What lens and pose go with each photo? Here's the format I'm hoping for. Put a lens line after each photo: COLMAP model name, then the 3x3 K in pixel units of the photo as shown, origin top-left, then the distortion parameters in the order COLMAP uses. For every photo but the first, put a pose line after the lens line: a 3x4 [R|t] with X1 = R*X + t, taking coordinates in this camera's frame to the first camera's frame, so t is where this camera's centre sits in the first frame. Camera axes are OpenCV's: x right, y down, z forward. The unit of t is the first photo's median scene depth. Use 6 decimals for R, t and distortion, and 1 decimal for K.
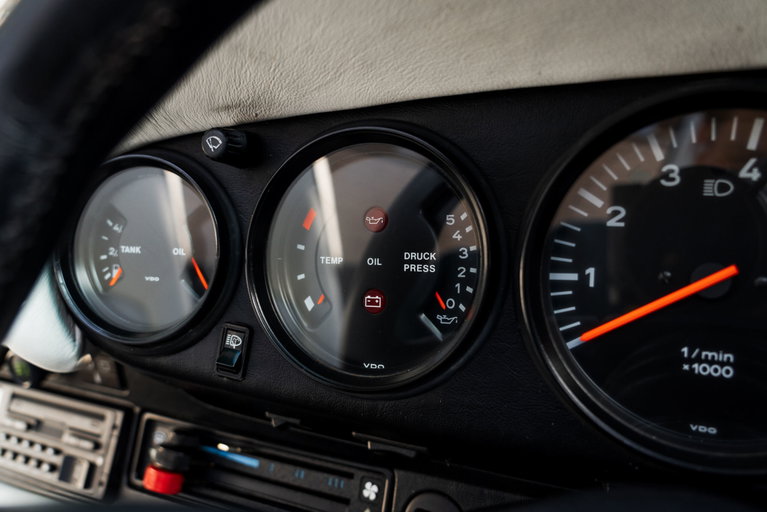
lens RADIAL K [[629.2, 0, 384.6], [0, 629.2, 262.1], [0, 0, 1]] dist [0.009551, -0.020391]
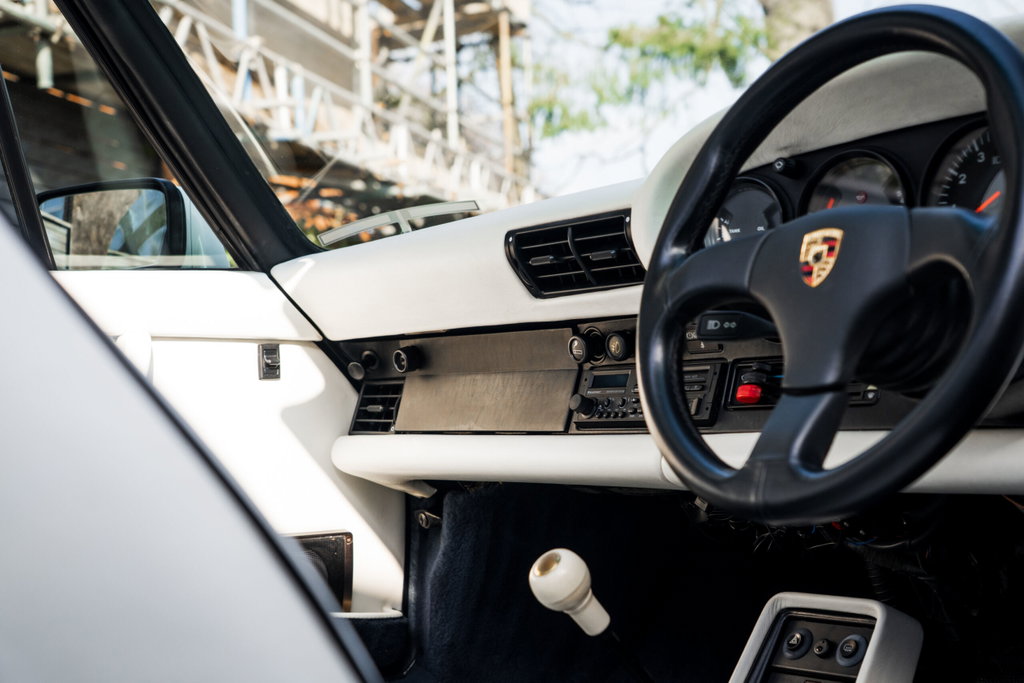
lens RADIAL K [[1645.0, 0, 523.1], [0, 1645.0, 359.2], [0, 0, 1]] dist [0.070975, 0.000000]
pose [[0.908264, -0.041101, -0.416373, 1.170676], [-0.015613, 0.991140, -0.131897, 1.146435], [0.418106, 0.126298, 0.899576, -4.057482]]
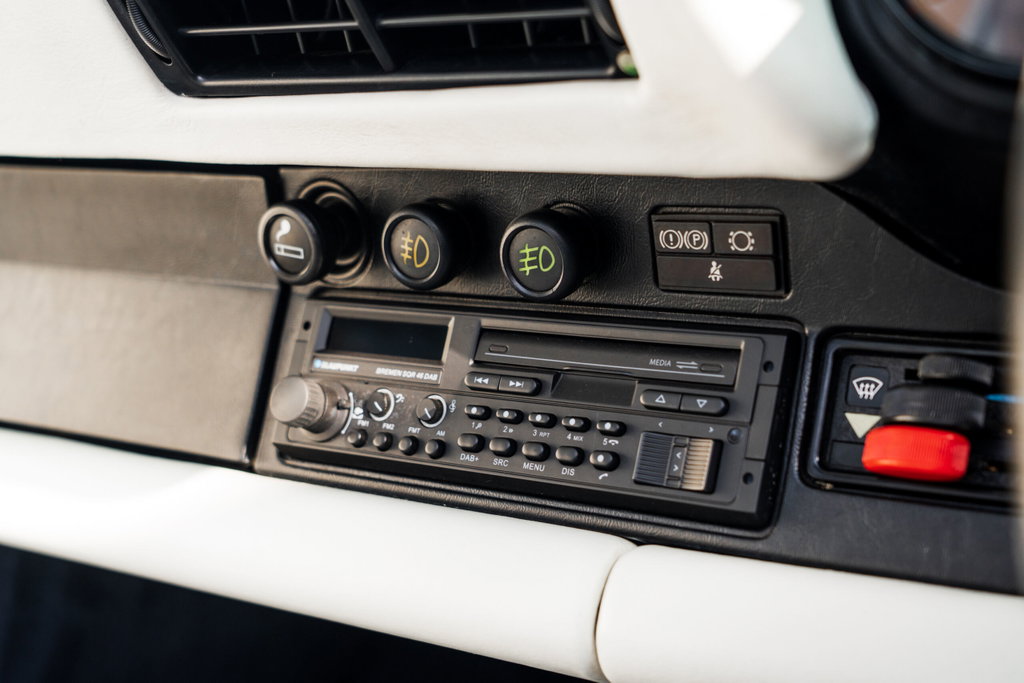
lens RADIAL K [[1595.4, 0, 511.6], [0, 1595.4, 346.1], [0, 0, 1]] dist [0.013732, 0.000000]
pose [[0.991928, 0.018299, -0.125471, -0.729448], [-0.017293, 0.999809, 0.009108, 0.371515], [0.125614, -0.006864, 0.992055, -0.340575]]
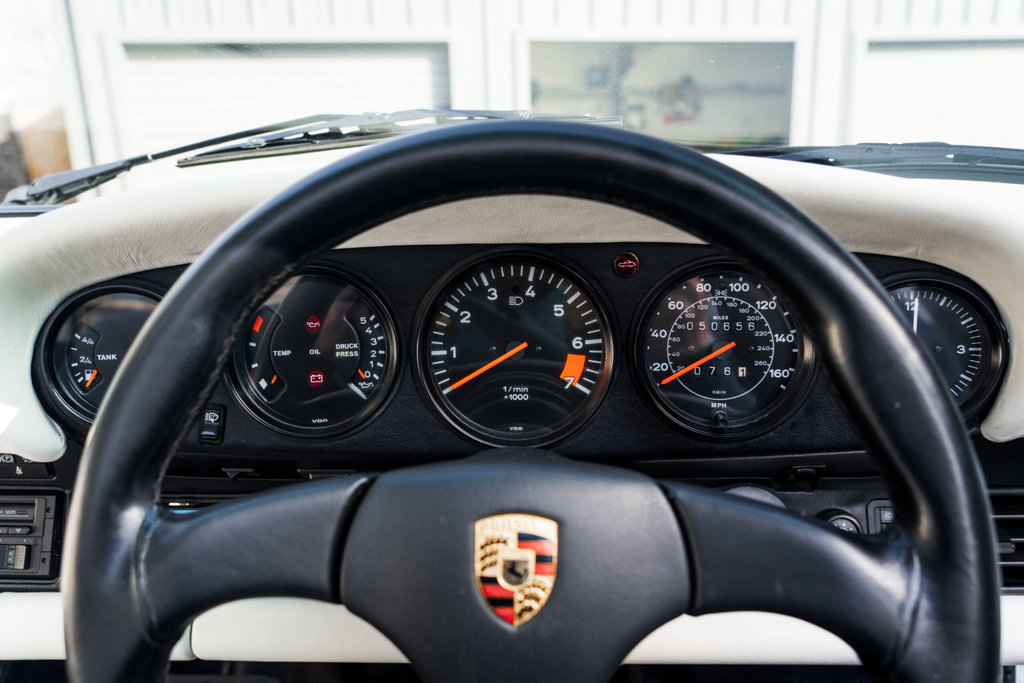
lens RADIAL K [[749.0, 0, 496.0], [0, 749.0, 344.8], [0, 0, 1]] dist [-0.005657, -0.009856]
pose [[0.894049, -0.091925, 0.438437, -0.422424], [0.058074, 0.994244, 0.090035, -0.157348], [-0.444190, -0.055034, 0.894241, -0.802016]]
